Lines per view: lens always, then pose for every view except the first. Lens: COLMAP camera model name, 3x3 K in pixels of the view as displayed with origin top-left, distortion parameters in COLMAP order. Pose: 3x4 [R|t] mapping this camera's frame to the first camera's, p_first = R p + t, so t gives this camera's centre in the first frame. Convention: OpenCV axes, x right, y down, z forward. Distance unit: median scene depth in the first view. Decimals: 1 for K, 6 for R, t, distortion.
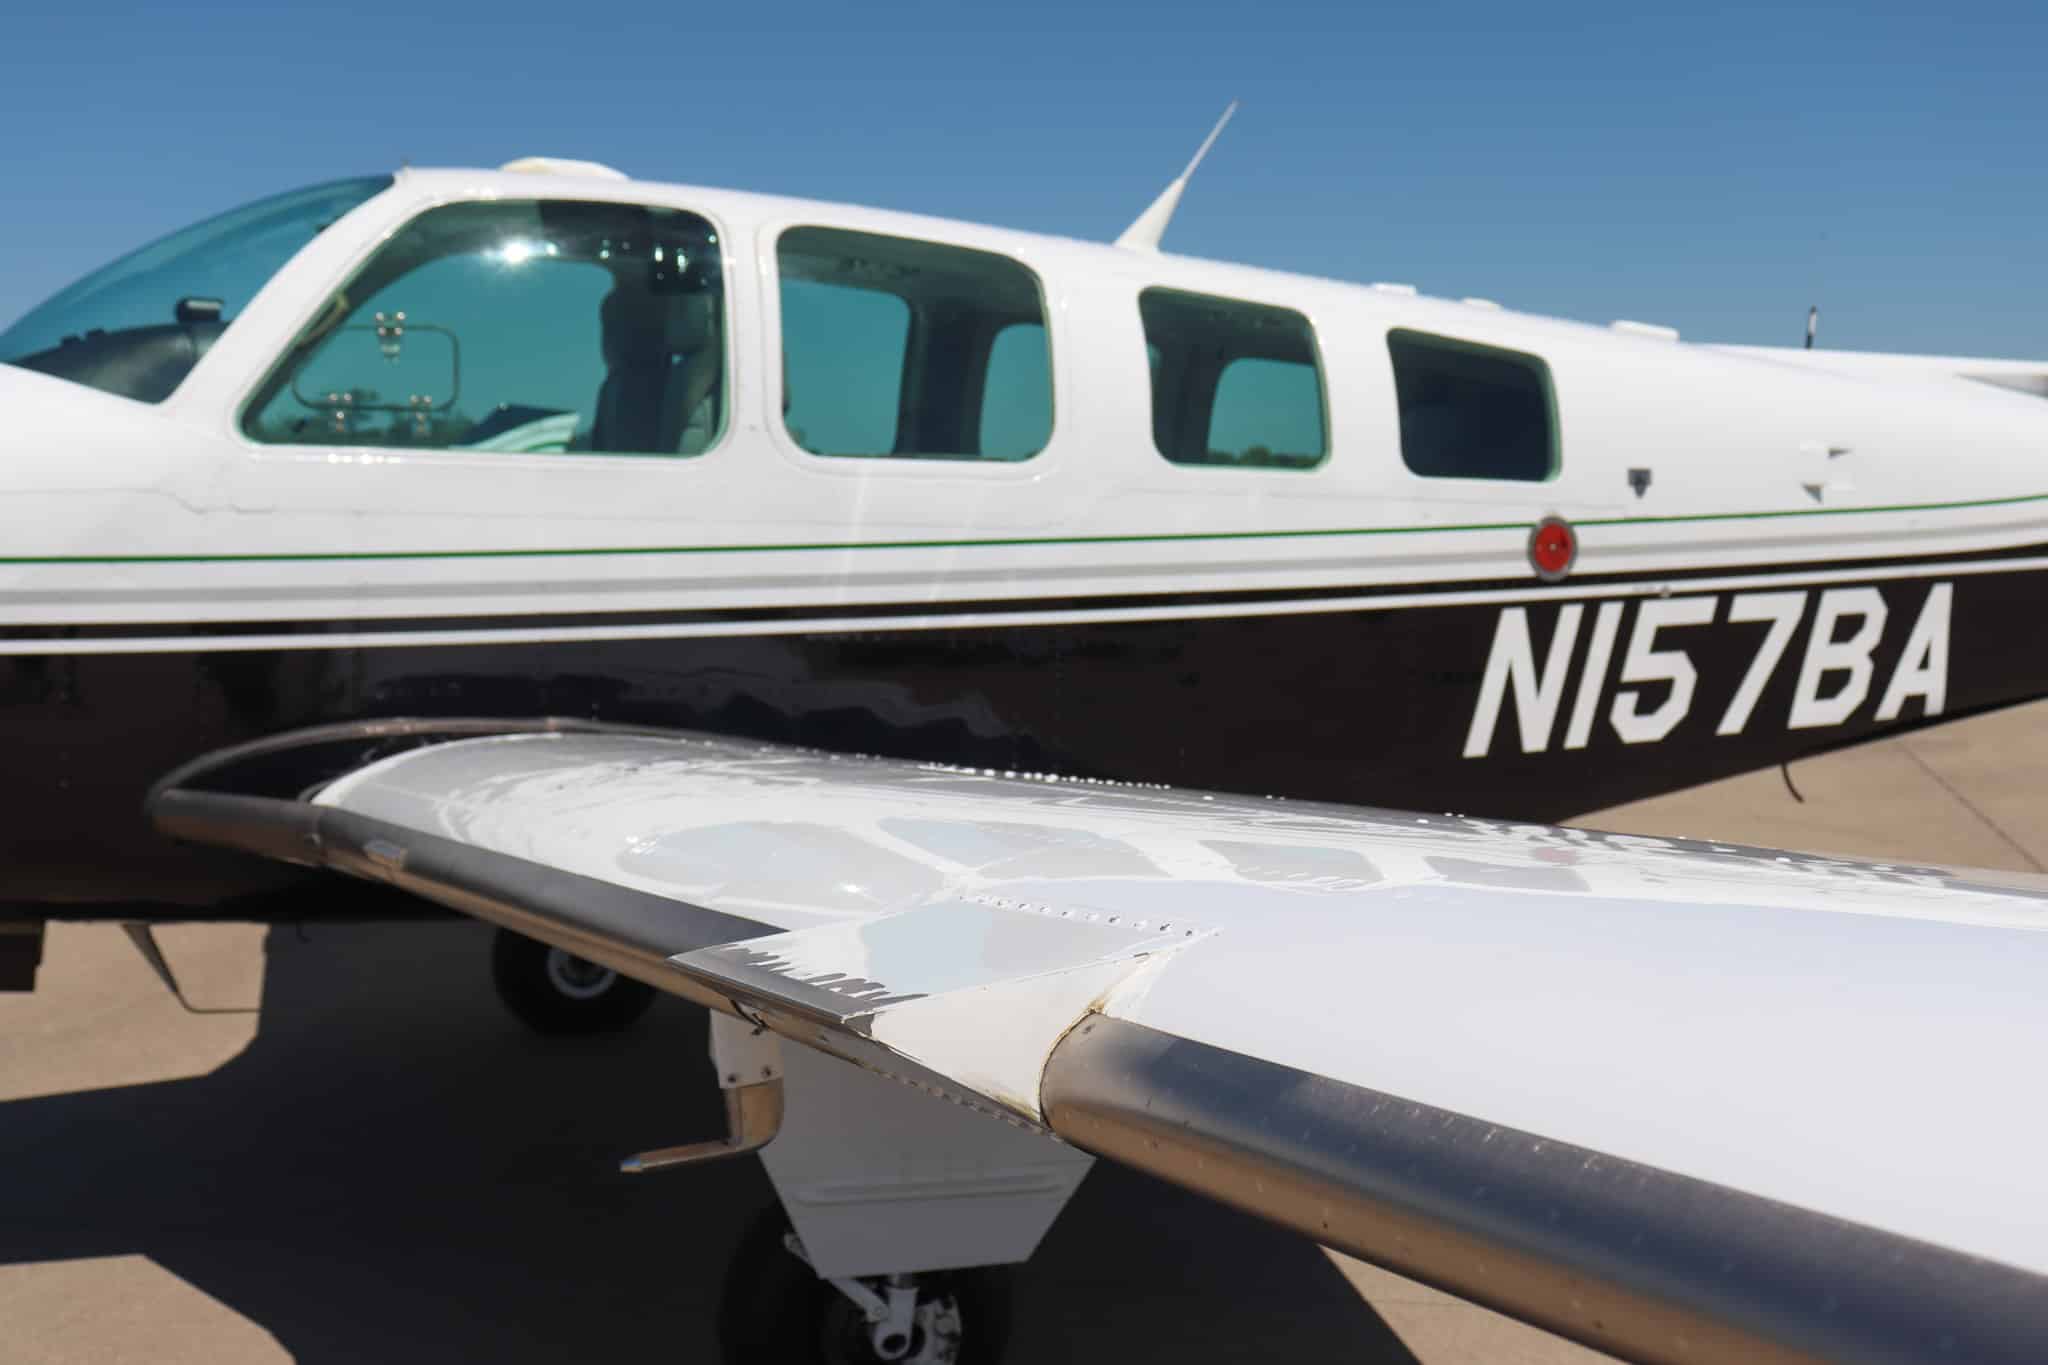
lens RADIAL K [[2479.1, 0, 1023.7], [0, 2479.1, 666.8], [0, 0, 1]] dist [-0.003779, 0.000000]
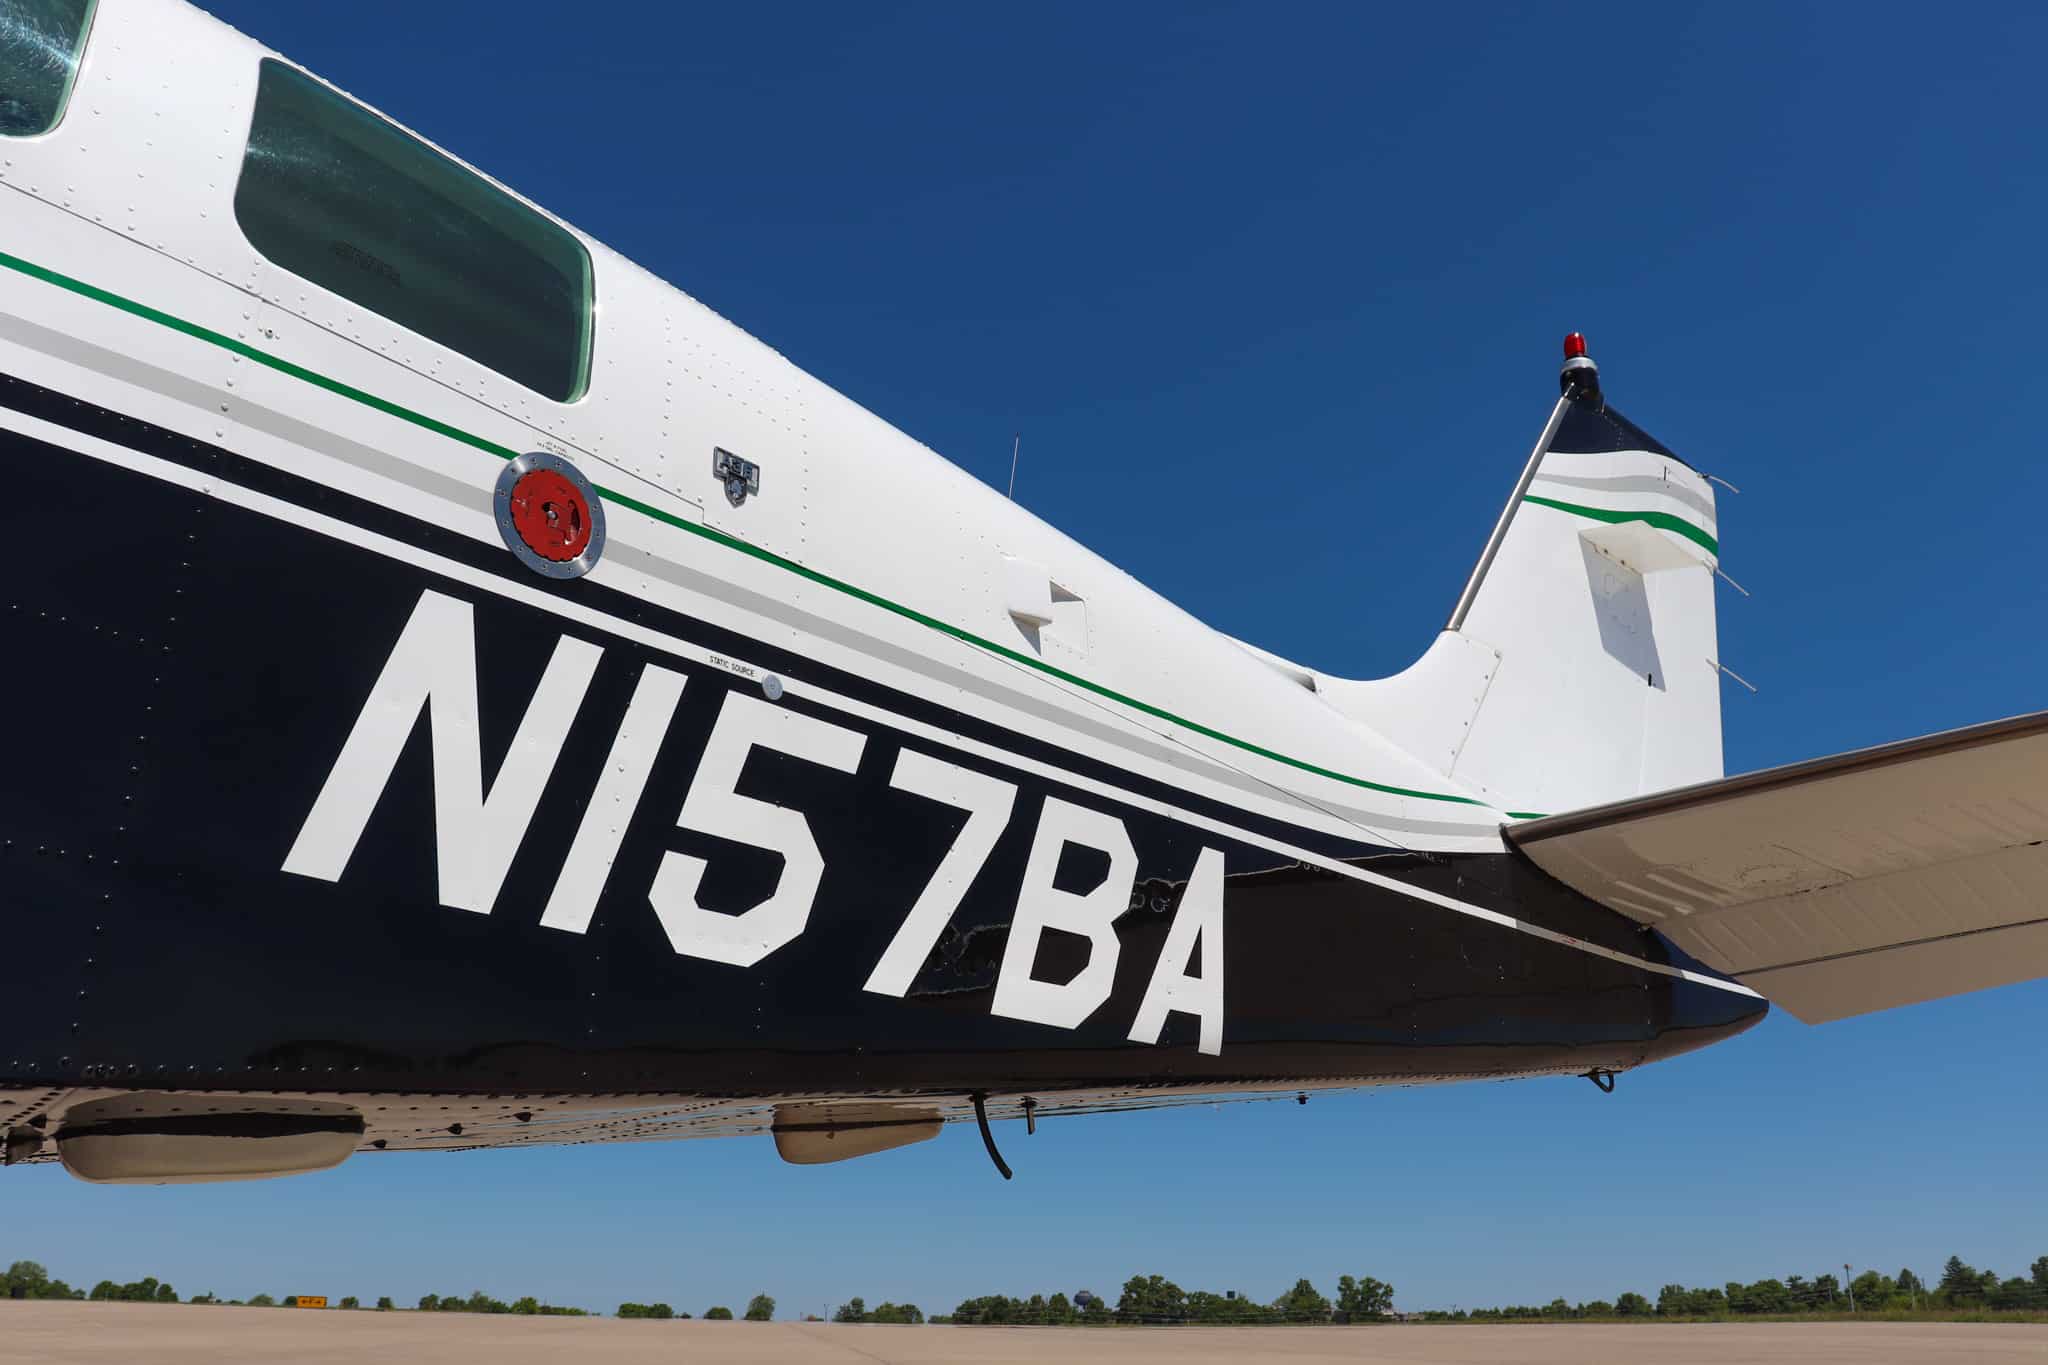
lens RADIAL K [[1721.6, 0, 1004.8], [0, 1721.6, 634.6], [0, 0, 1]] dist [-0.170446, 0.149570]
pose [[0.938055, 0.150665, 0.312014, 0.193844], [0.009858, 0.888540, -0.458694, 0.127800], [-0.346345, 0.433356, 0.832014, 0.690742]]
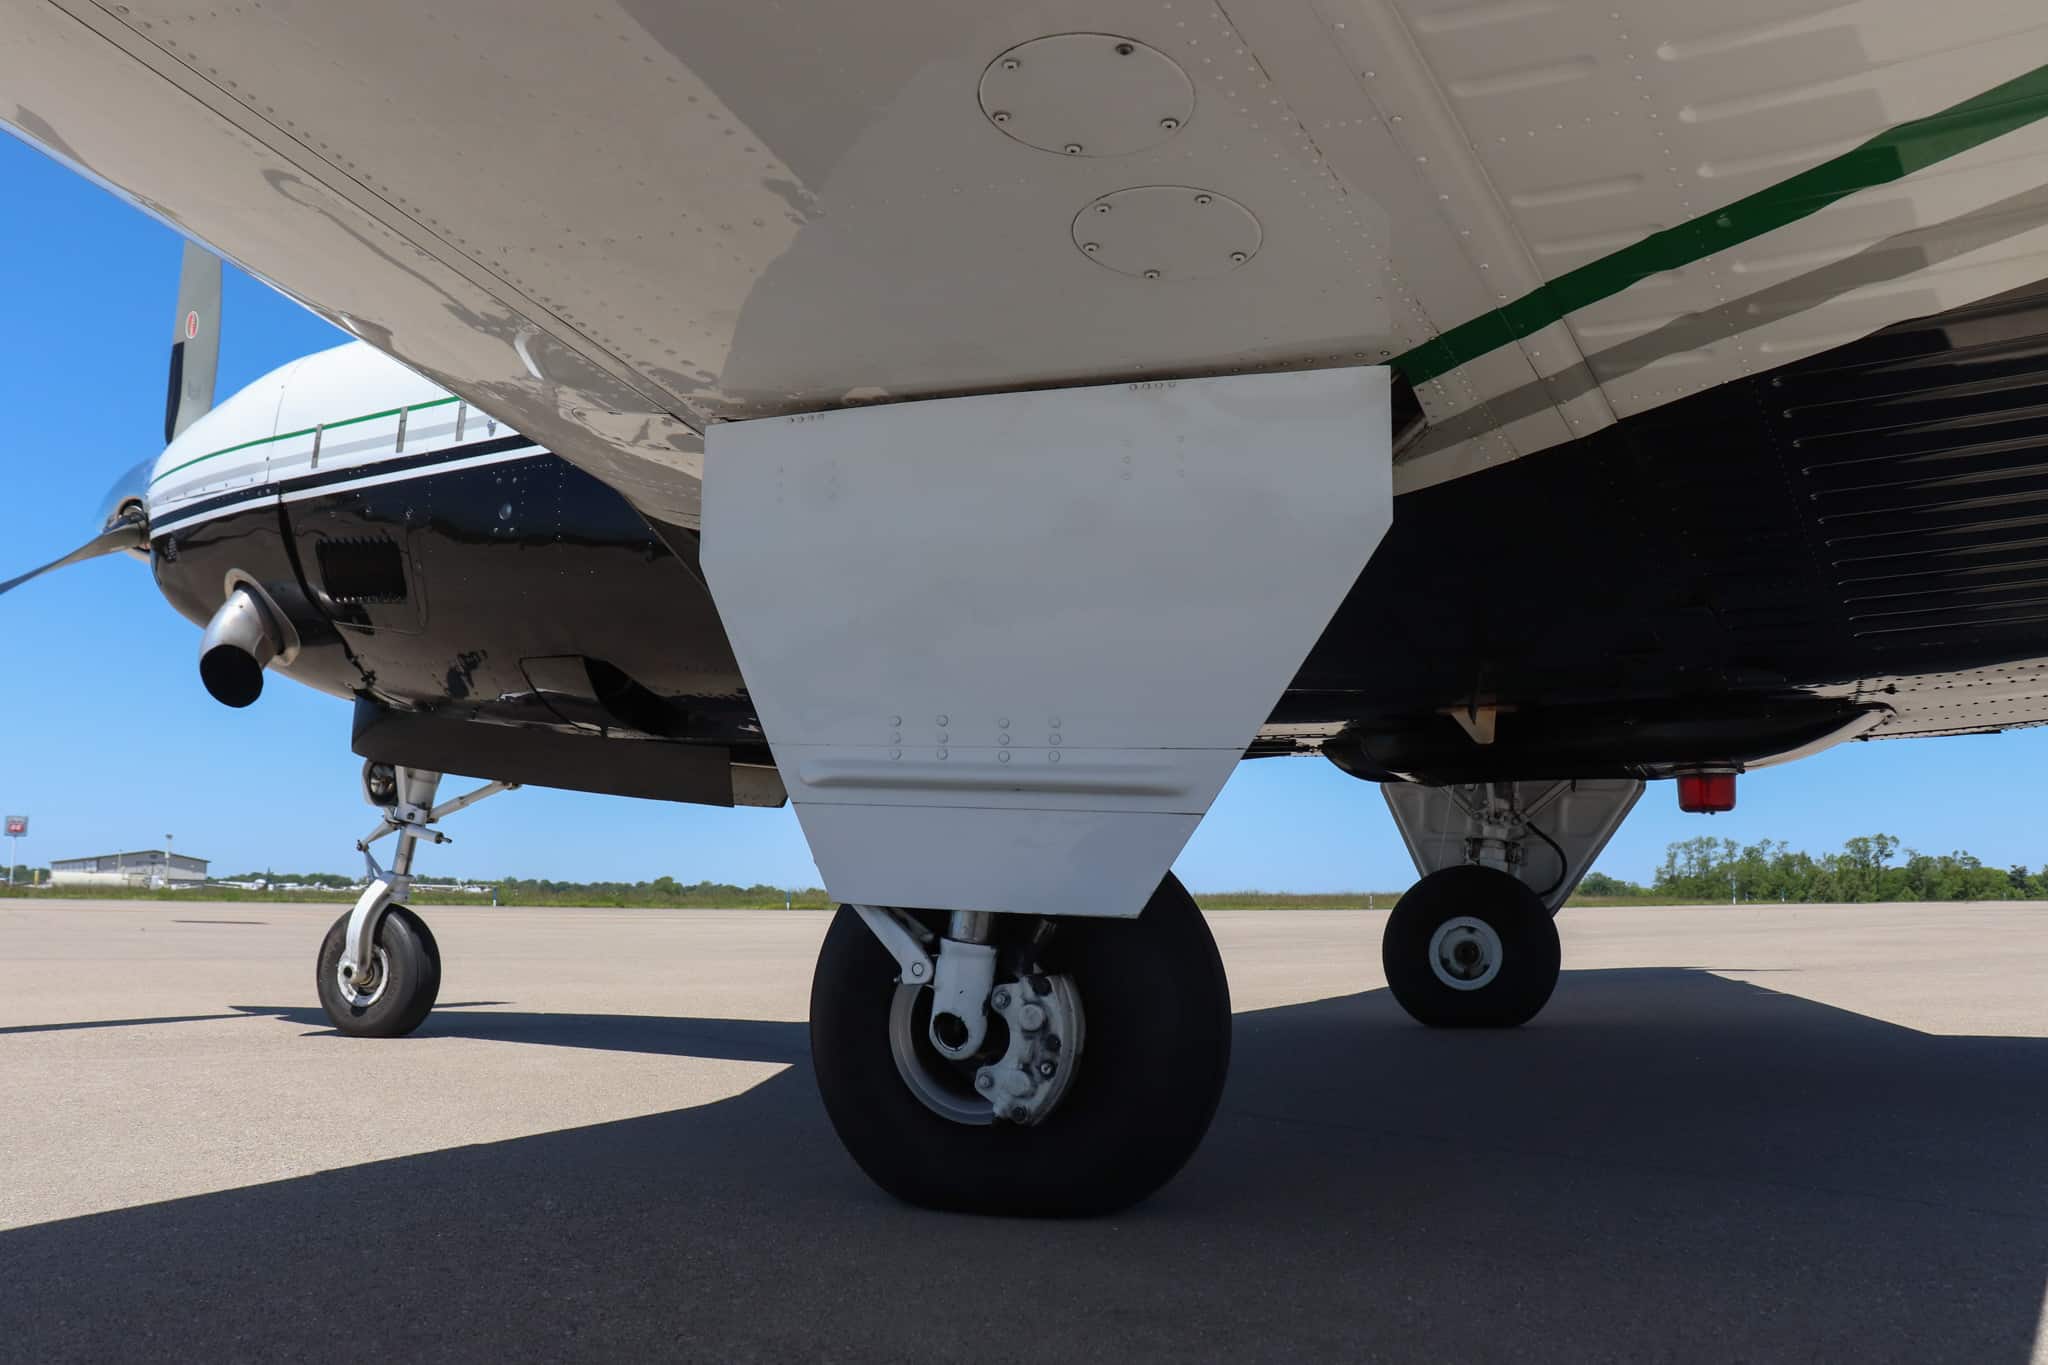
lens RADIAL K [[1721.6, 0, 978.3], [0, 1721.6, 671.2], [0, 0, 1]] dist [-0.170446, 0.149570]
pose [[0.717980, -0.079104, -0.691555, 0.187925], [-0.075005, 0.978944, -0.189849, 0.185542], [0.692011, 0.188177, 0.696929, 0.472422]]
